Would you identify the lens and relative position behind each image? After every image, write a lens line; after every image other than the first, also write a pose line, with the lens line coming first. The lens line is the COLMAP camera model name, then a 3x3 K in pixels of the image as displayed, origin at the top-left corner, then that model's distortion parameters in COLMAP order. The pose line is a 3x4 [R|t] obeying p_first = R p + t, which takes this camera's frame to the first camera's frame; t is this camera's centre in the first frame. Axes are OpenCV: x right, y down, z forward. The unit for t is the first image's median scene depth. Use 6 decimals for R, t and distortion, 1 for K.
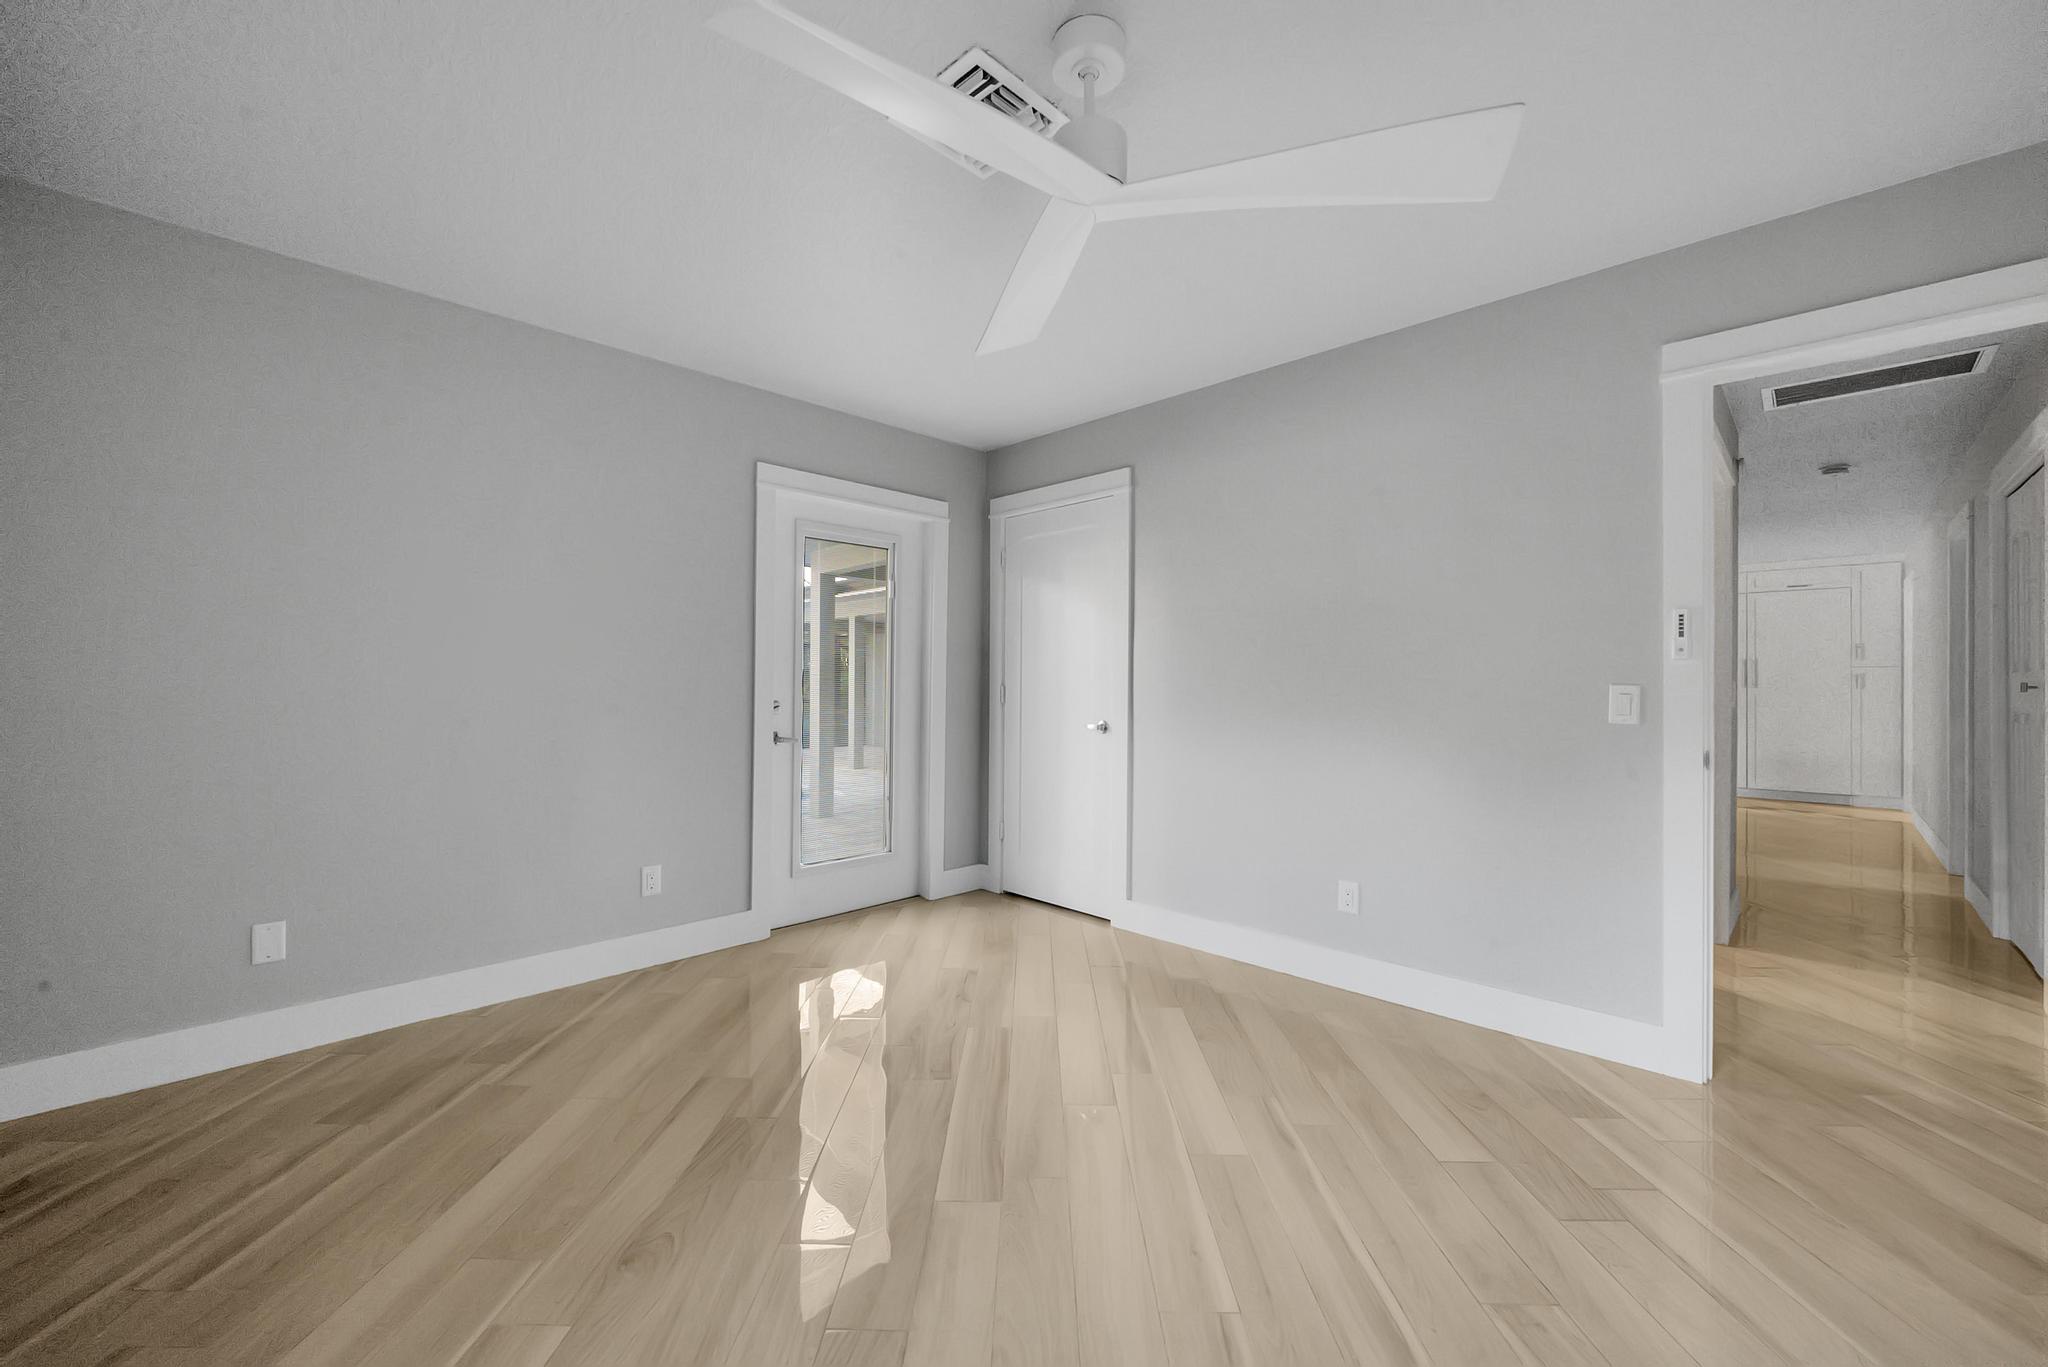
lens RADIAL K [[816.9, 0, 1024.0], [0, 816.9, 683.5], [0, 0, 1]] dist [-0.023650, 0.000045]
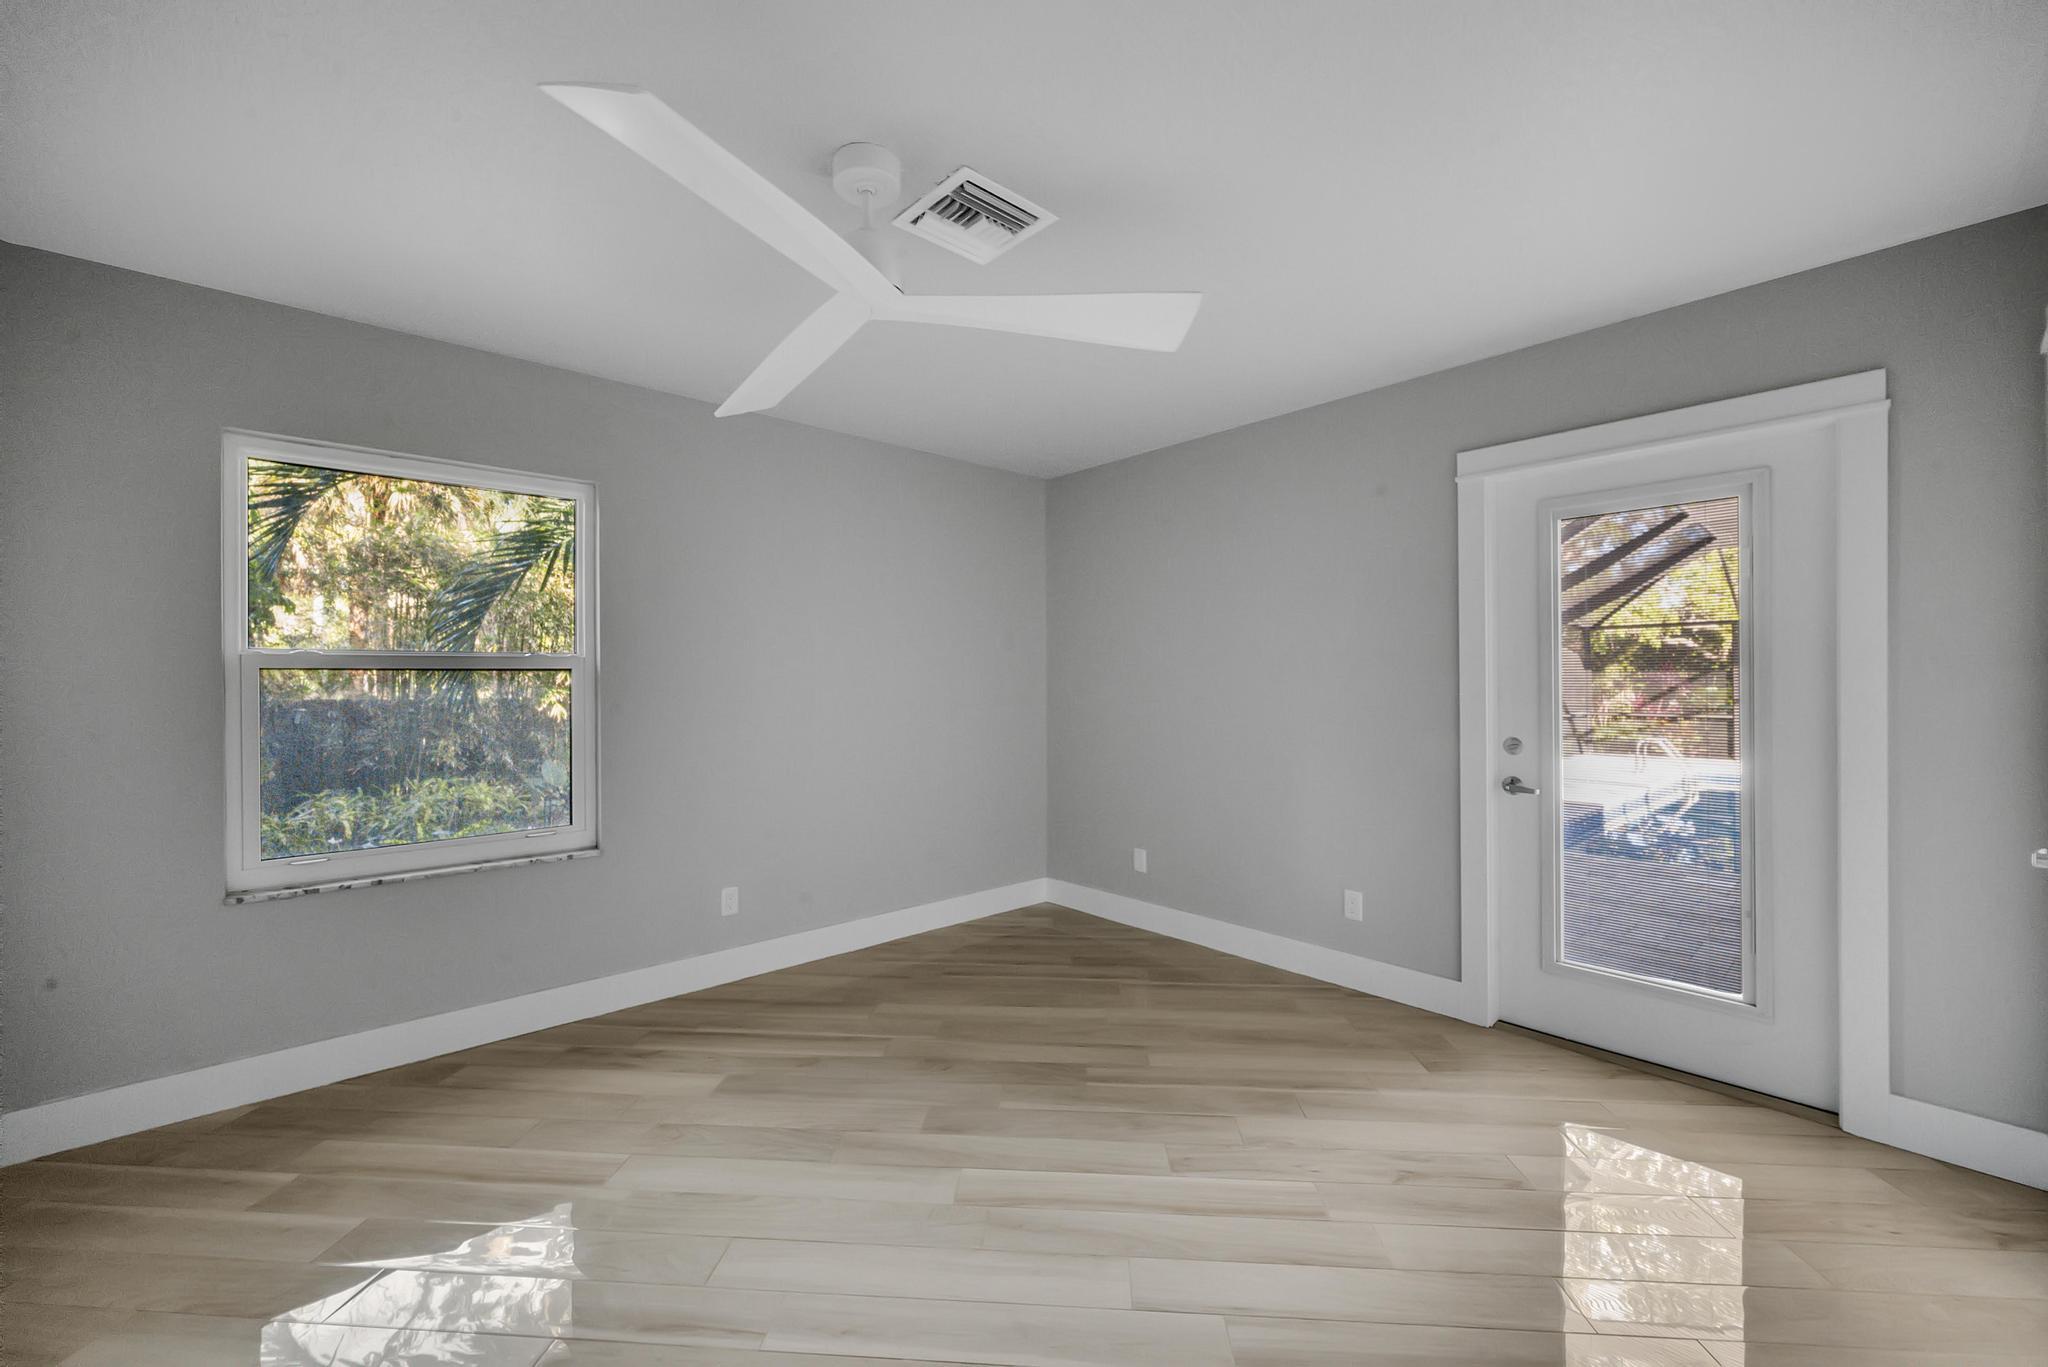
lens RADIAL K [[809.6, 0, 1007.0], [0, 809.6, 679.7], [0, 0, 1]] dist [0.001026, 0.000265]
pose [[-0.086149, -0.006053, -0.996264, 0.655900], [0.002396, 0.999977, -0.006282, -0.039421], [0.996279, -0.002928, -0.086133, 0.717528]]
